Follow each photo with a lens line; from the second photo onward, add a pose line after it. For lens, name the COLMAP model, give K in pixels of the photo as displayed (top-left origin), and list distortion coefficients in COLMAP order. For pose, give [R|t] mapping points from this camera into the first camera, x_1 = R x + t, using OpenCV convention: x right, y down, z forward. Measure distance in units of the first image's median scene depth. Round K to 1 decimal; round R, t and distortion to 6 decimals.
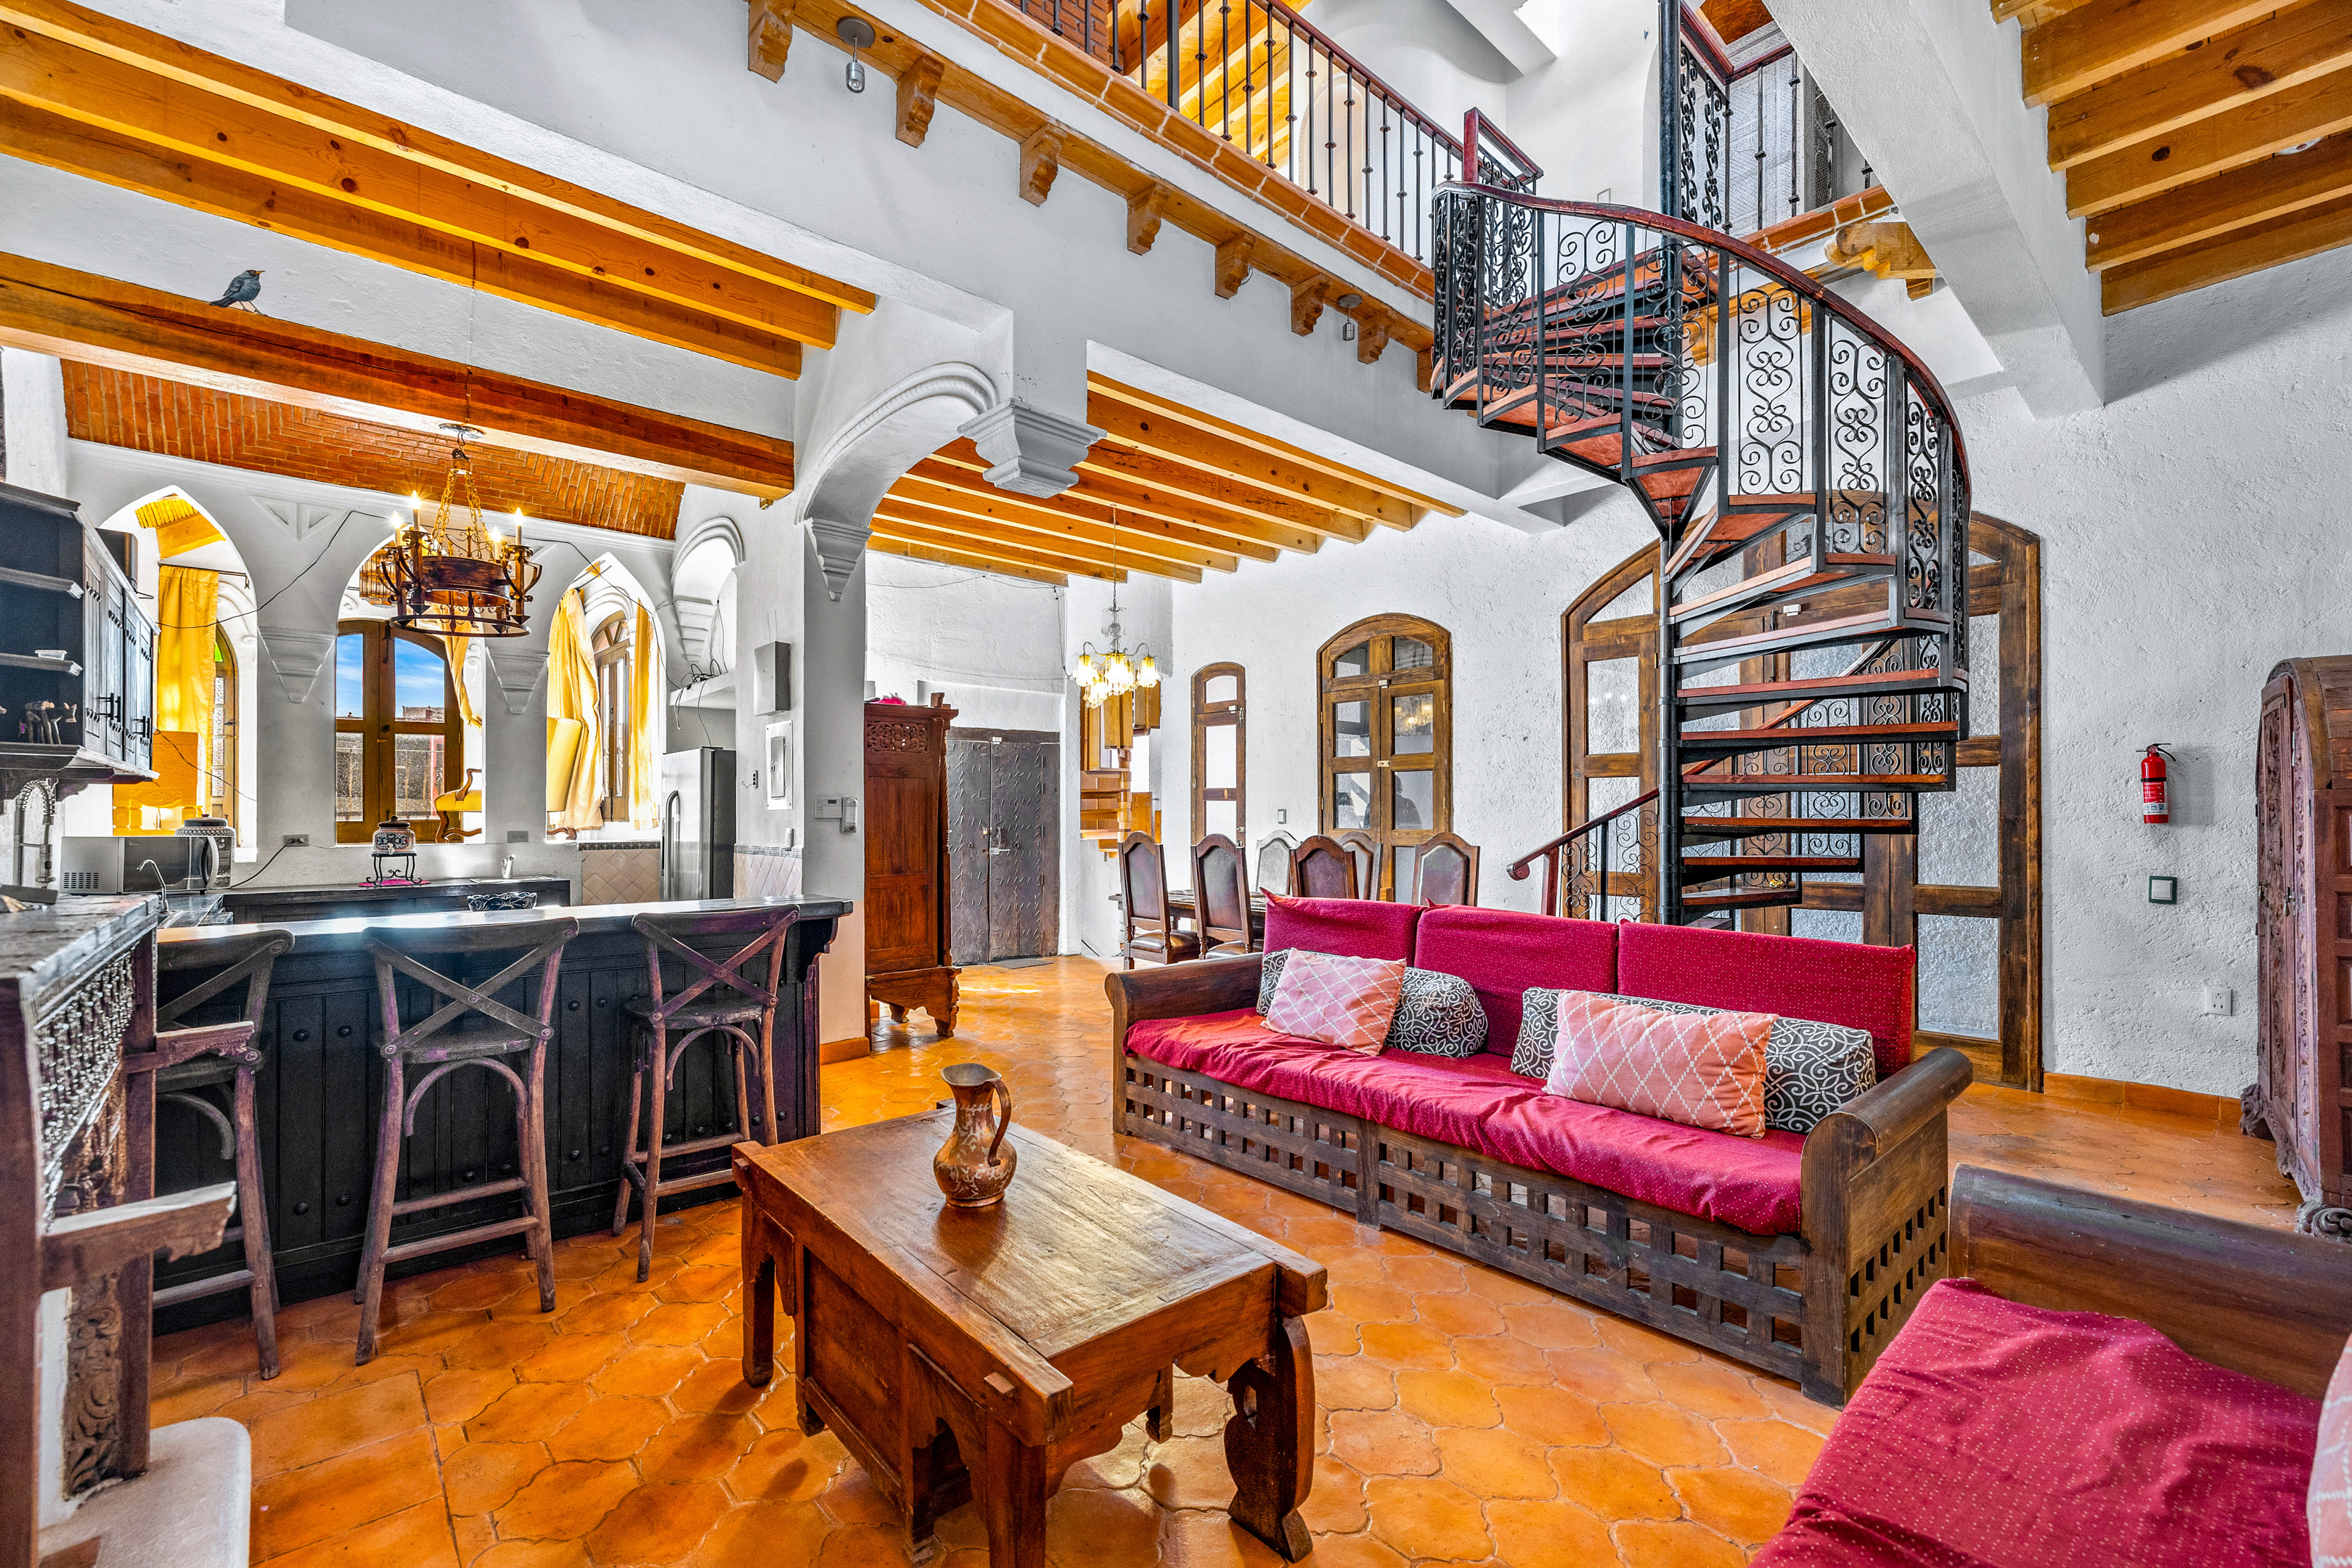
lens RADIAL K [[991.9, 0, 1175.8], [0, 991.9, 805.1], [0, 0, 1]] dist [-0.000325, 0.000008]
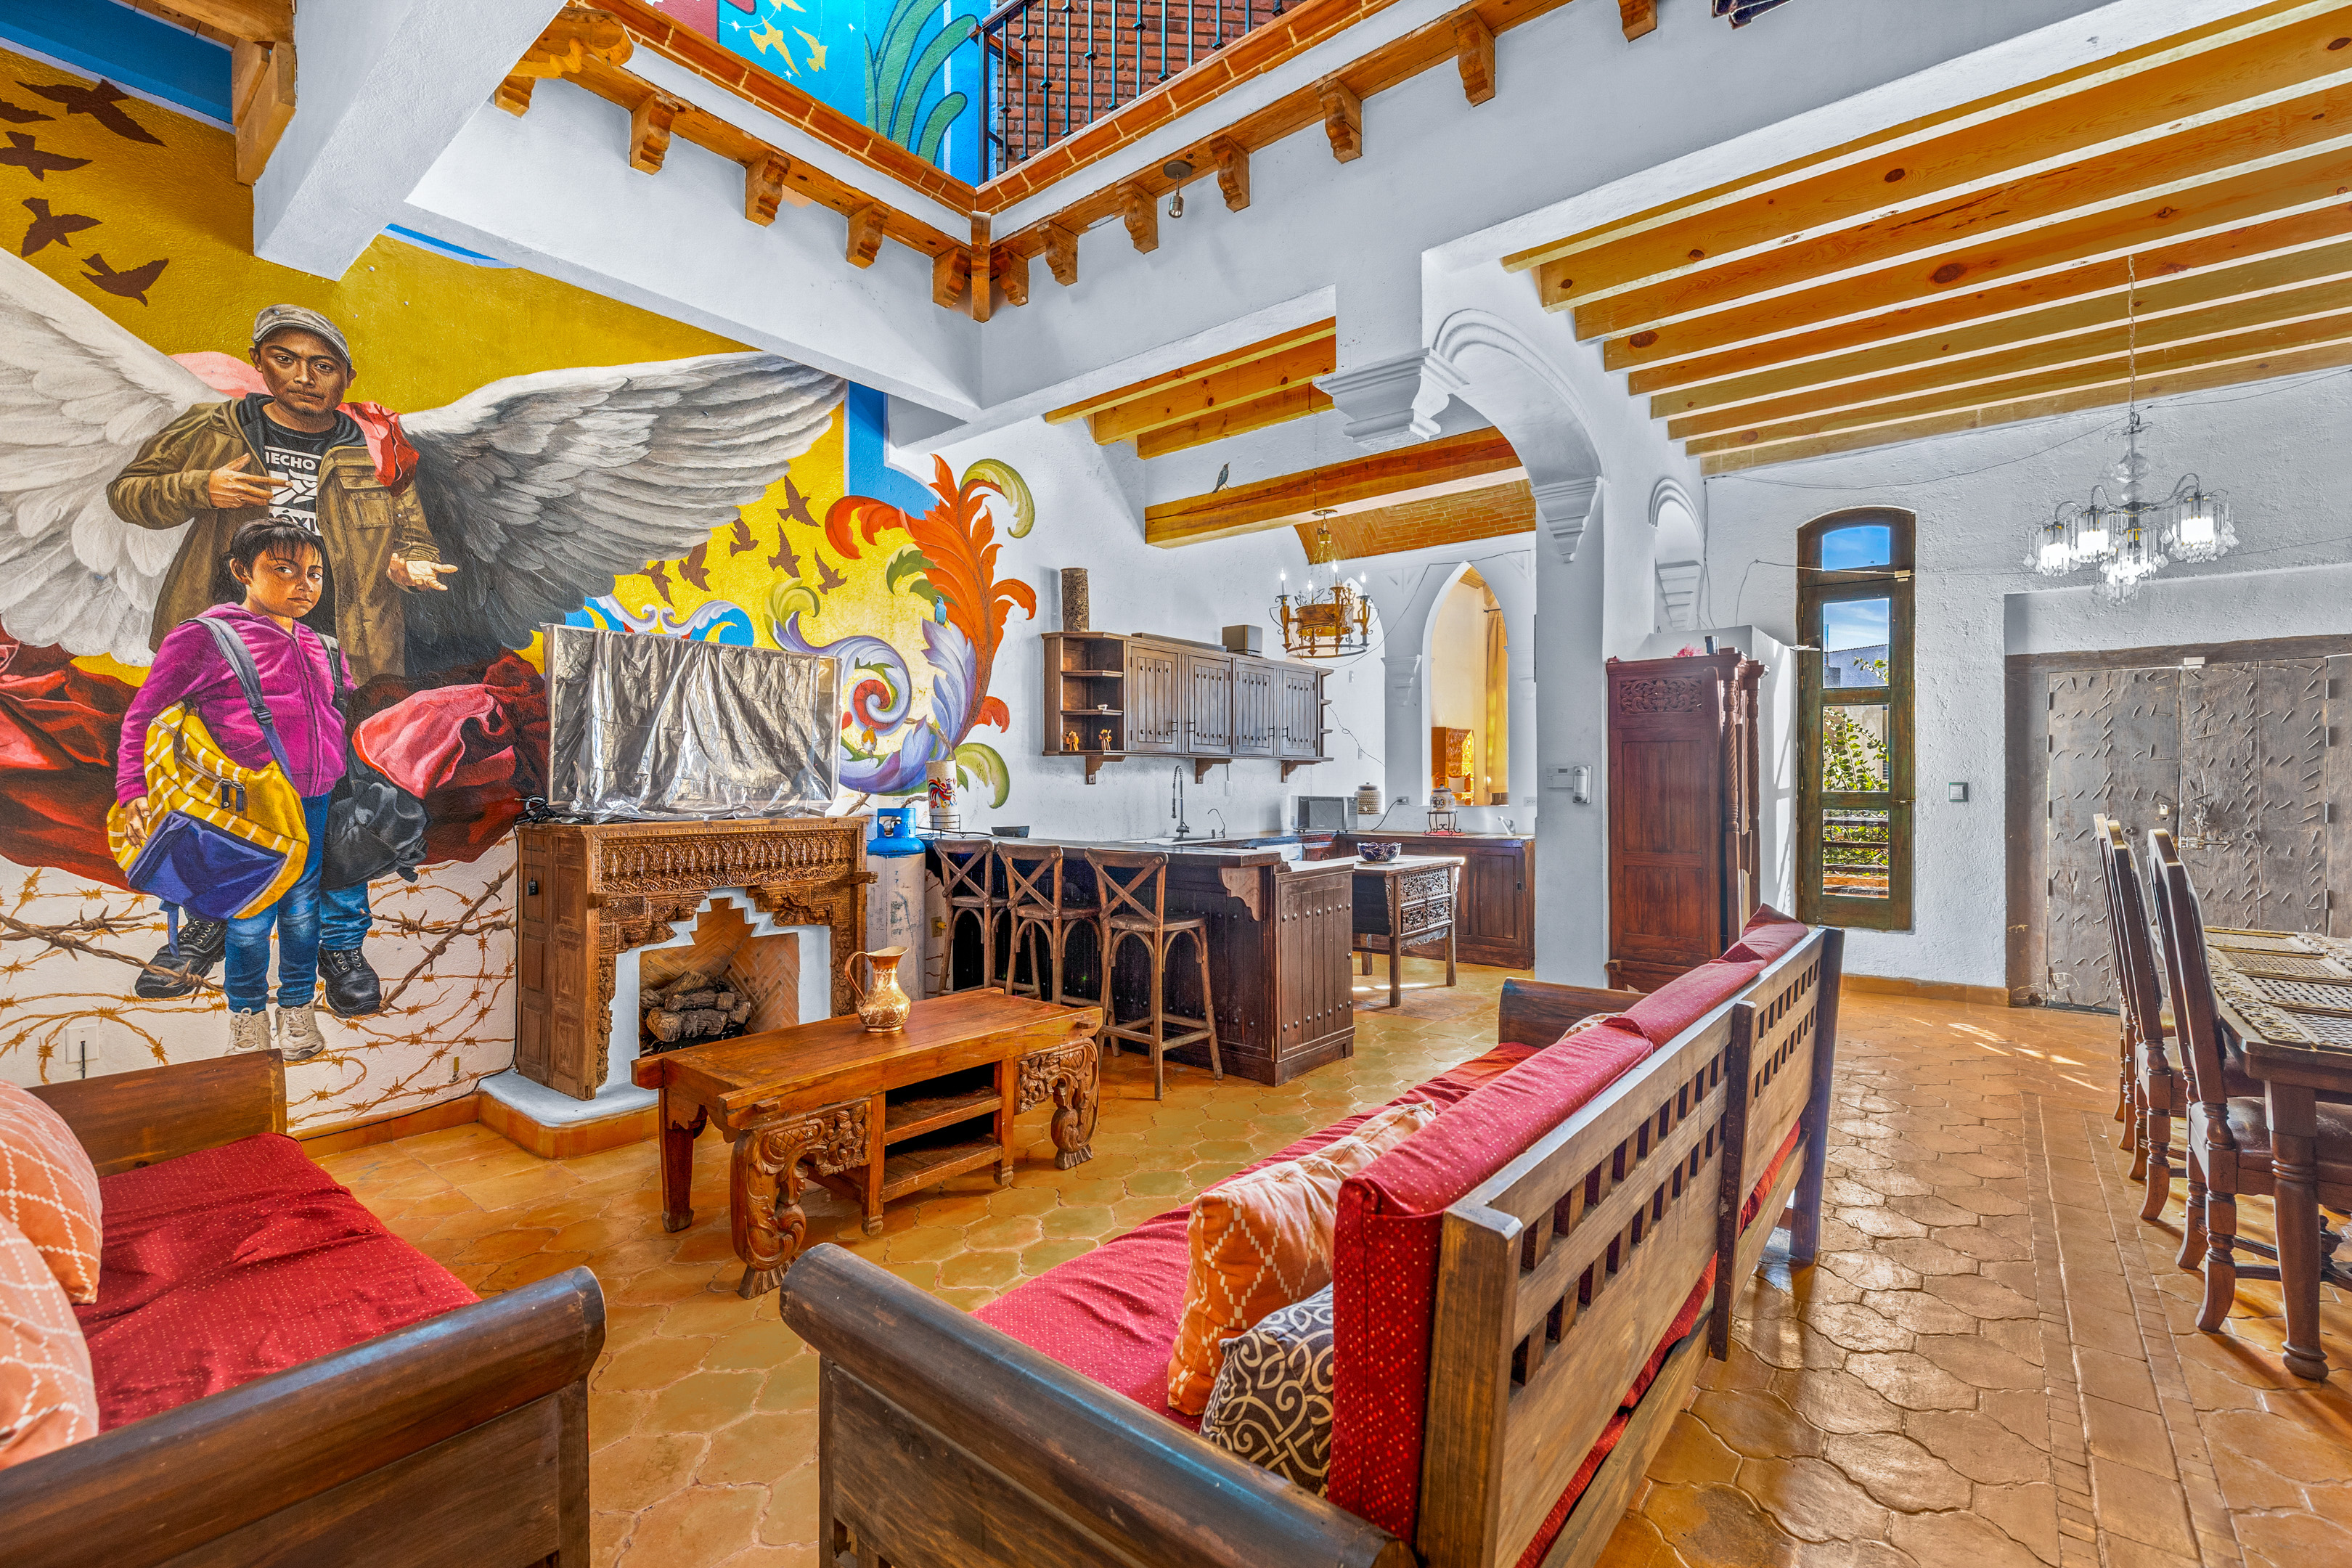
lens RADIAL K [[1016.8, 0, 1185.7], [0, 1016.8, 773.9], [0, 0, 1]] dist [-0.001634, -0.000273]
pose [[0.156560, -0.006409, -0.987648, 0.566808], [0.006998, 0.999961, -0.005380, 0.003781], [0.987644, -0.006069, 0.156598, 0.467746]]
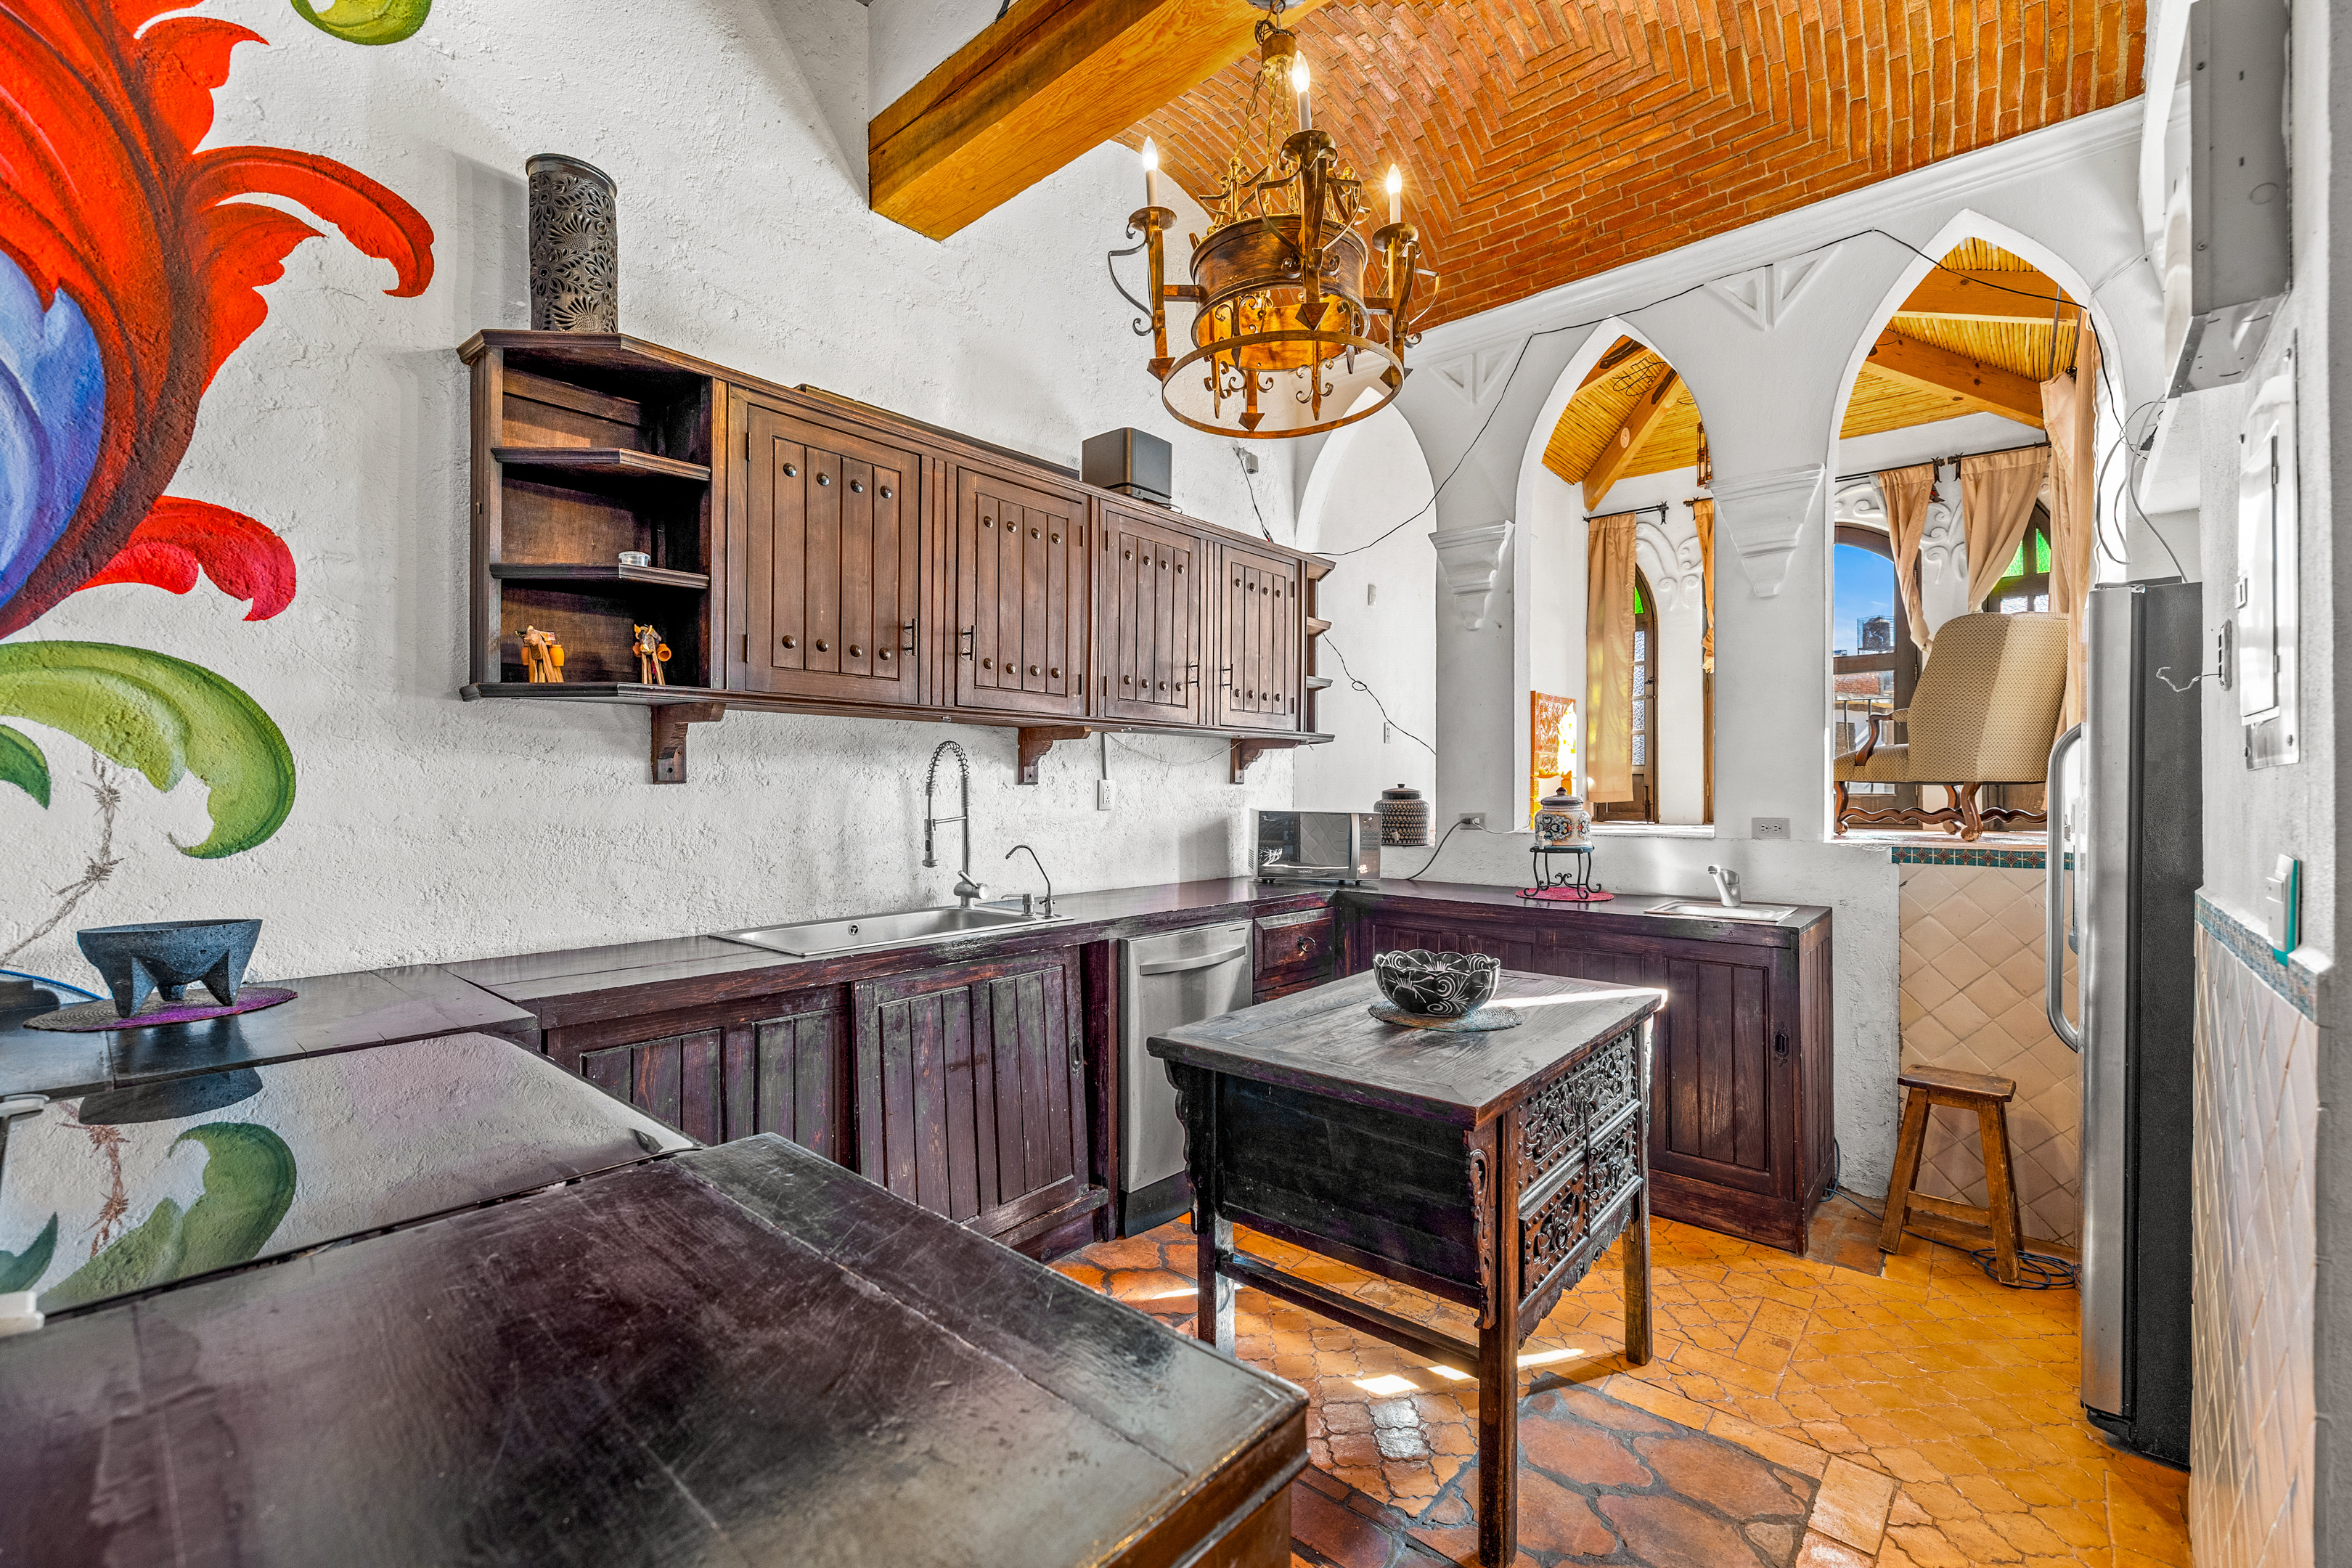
lens RADIAL K [[979.8, 0, 1179.2], [0, 979.8, 776.1], [0, 0, 1]] dist [-0.000979, -0.000300]
pose [[0.115034, -0.005278, -0.993348, -0.209471], [0.001441, 0.999986, -0.005146, 0.008161], [0.993360, -0.000839, 0.115040, 0.733983]]
